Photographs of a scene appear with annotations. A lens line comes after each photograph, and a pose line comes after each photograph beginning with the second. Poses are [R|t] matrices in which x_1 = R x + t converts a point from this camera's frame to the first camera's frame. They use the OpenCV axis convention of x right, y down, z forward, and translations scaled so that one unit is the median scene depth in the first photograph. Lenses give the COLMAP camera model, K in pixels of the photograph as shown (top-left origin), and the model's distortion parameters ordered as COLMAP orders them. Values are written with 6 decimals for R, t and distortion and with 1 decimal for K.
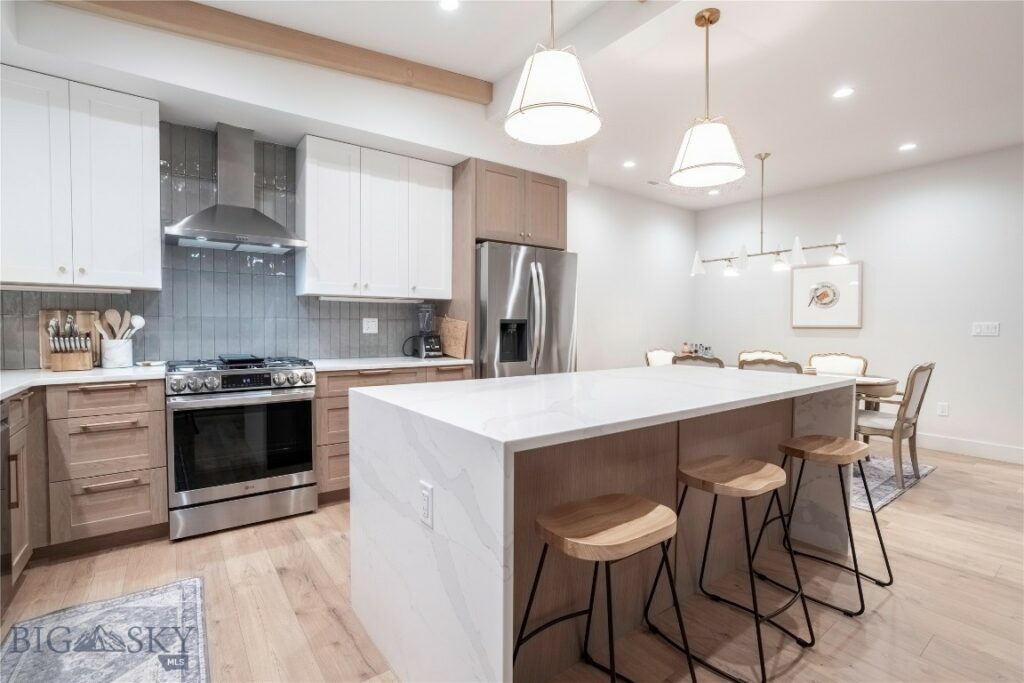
lens RADIAL K [[472.9, 0, 512.0], [0, 472.9, 341.5], [0, 0, 1]] dist [-0.050371, 0.026845]
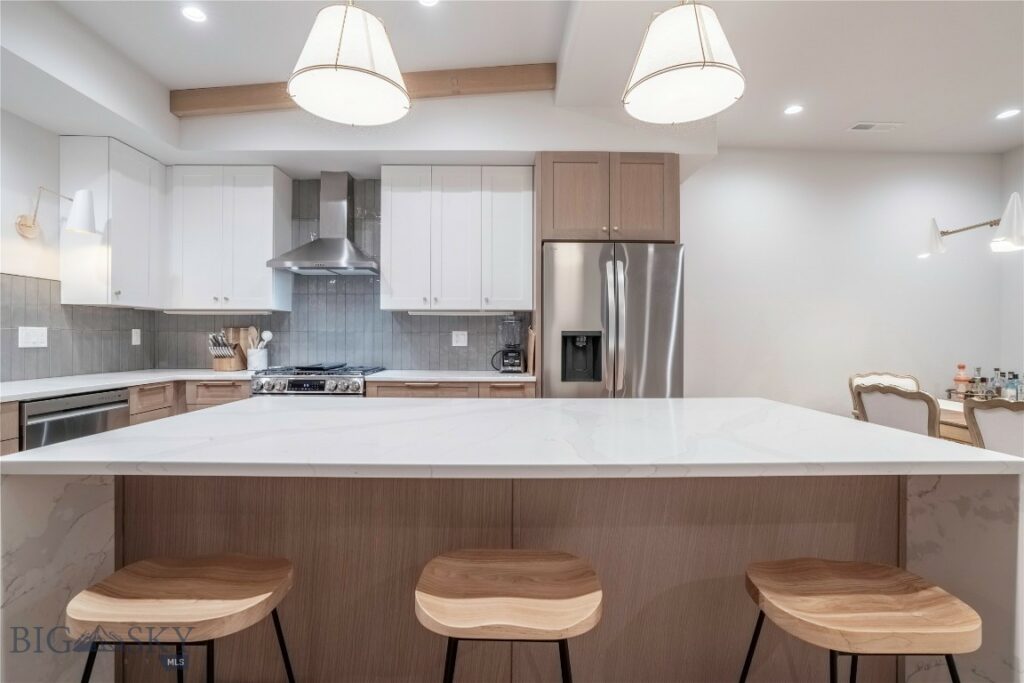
lens RADIAL K [[472.9, 0, 512.0], [0, 472.9, 341.5], [0, 0, 1]] dist [-0.050371, 0.026845]
pose [[0.814606, 0.002209, -0.580010, 0.399828], [-0.018621, 0.999577, -0.022346, -0.007114], [0.579716, 0.029003, 0.814302, 0.250939]]
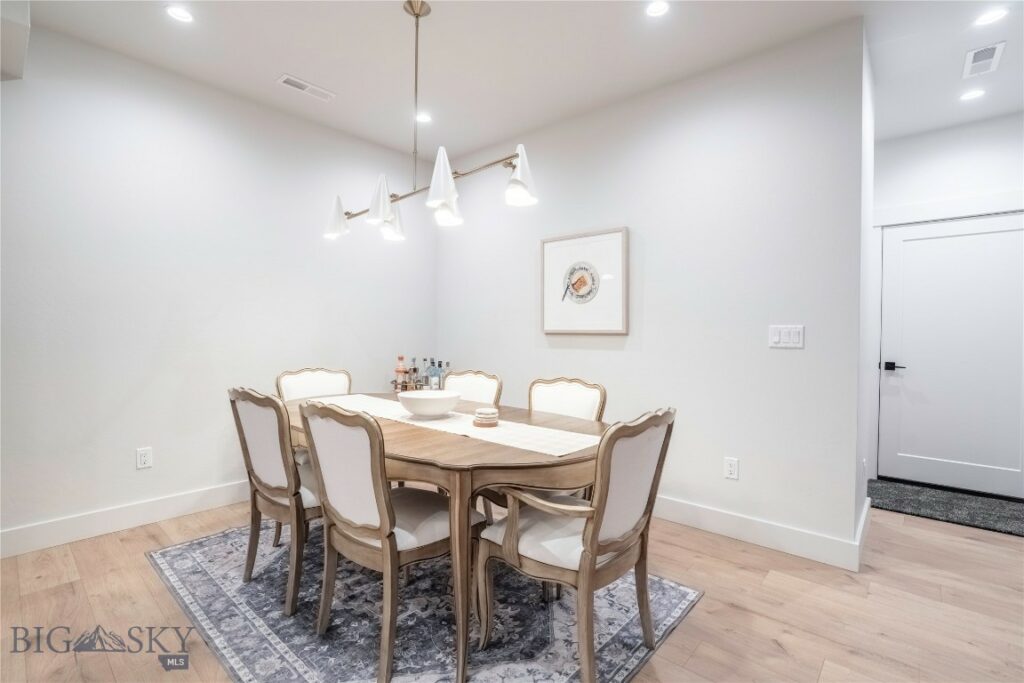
lens RADIAL K [[472.9, 0, 512.0], [0, 472.9, 341.5], [0, 0, 1]] dist [-0.050371, 0.026845]
pose [[0.979338, -0.000396, 0.202232, 0.651399], [0.003058, 0.999913, -0.012848, -0.015866], [-0.202209, 0.013201, 0.979253, 0.562277]]
